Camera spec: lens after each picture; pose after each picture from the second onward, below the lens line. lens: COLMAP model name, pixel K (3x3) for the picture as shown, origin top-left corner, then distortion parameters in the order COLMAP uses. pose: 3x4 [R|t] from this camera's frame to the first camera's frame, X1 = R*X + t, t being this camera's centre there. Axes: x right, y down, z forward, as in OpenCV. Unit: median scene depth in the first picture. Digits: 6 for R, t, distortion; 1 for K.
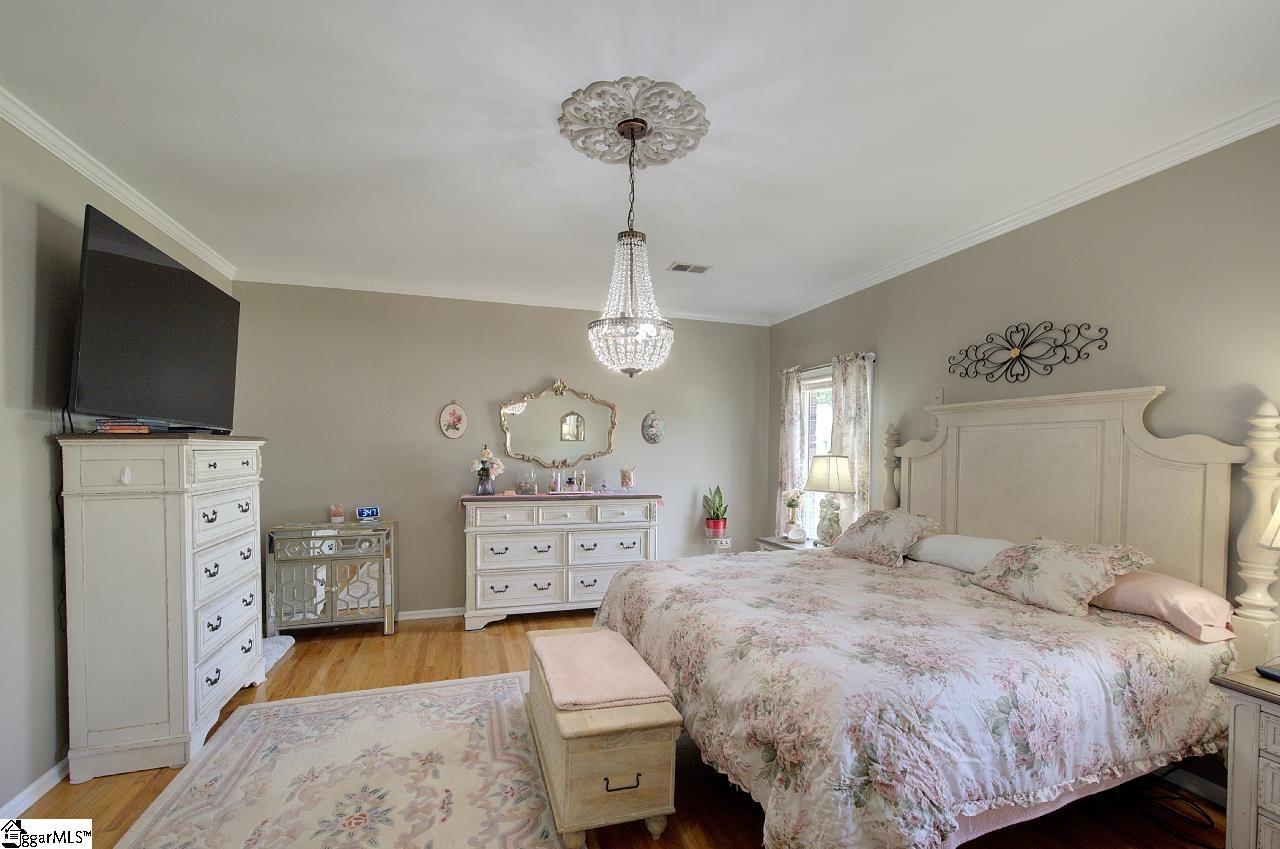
lens RADIAL K [[553.5, 0, 651.3], [0, 553.5, 459.6], [0, 0, 1]] dist [0.003596, 0.000983]
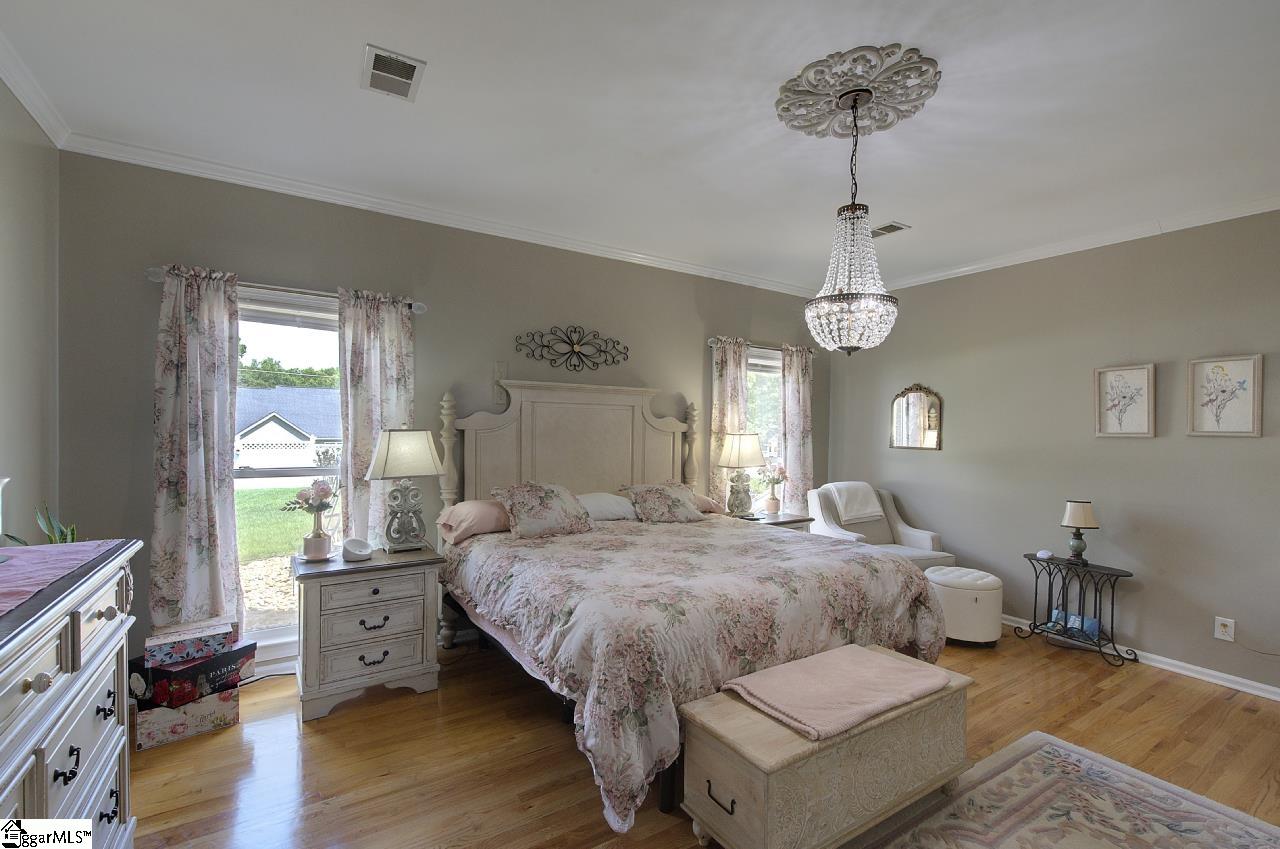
lens RADIAL K [[579.5, 0, 643.8], [0, 579.5, 431.7], [0, 0, 1]] dist [-0.001718, 0.000115]
pose [[-0.242589, -0.016056, 0.969996, -0.631981], [0.002115, 0.999852, 0.017080, -0.019793], [-0.970127, 0.006195, -0.242519, 1.078626]]
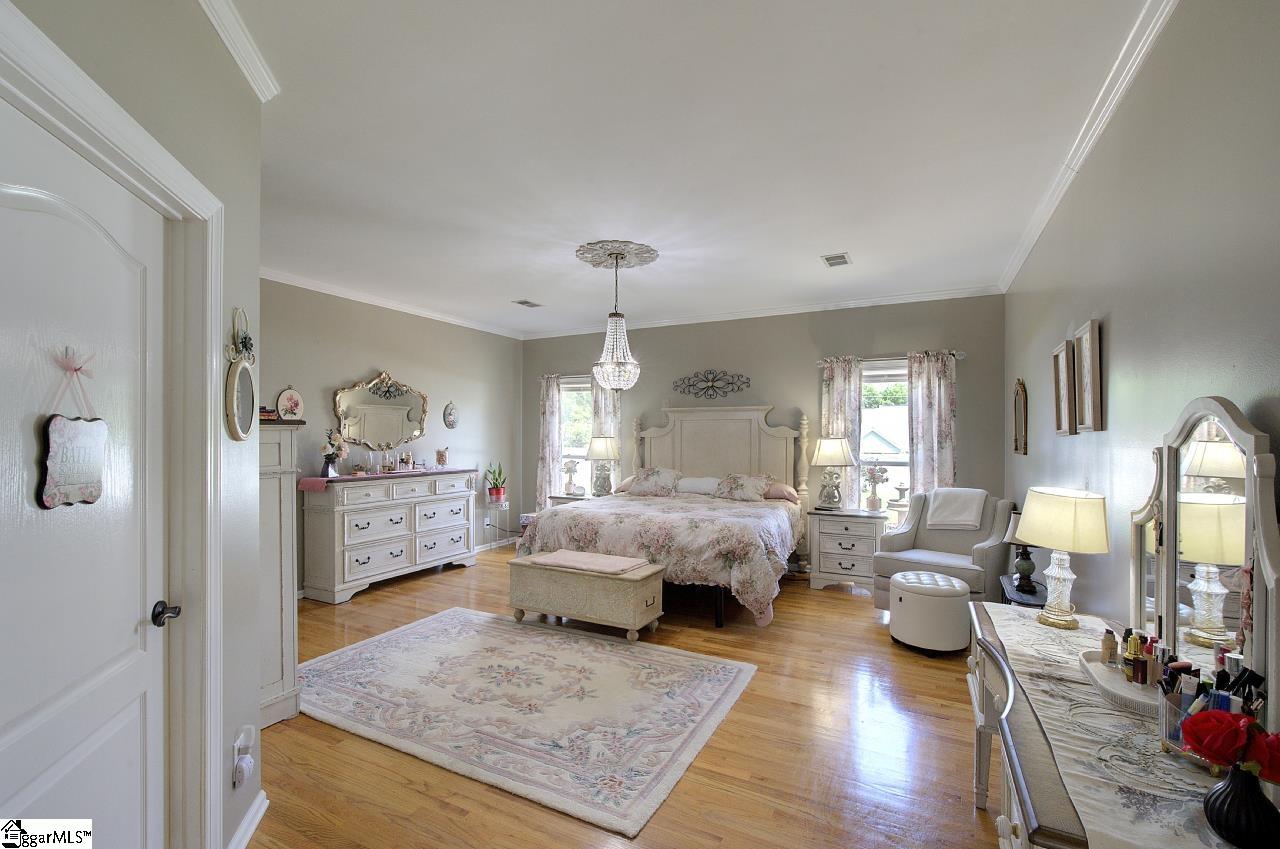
lens RADIAL K [[546.0, 0, 648.8], [0, 546.0, 434.6], [0, 0, 1]] dist [-0.003045, 0.000733]
pose [[0.709358, -0.005717, 0.704825, -0.817598], [0.017652, 0.999798, -0.009656, 0.004935], [-0.704627, 0.019291, 0.709315, -0.219643]]
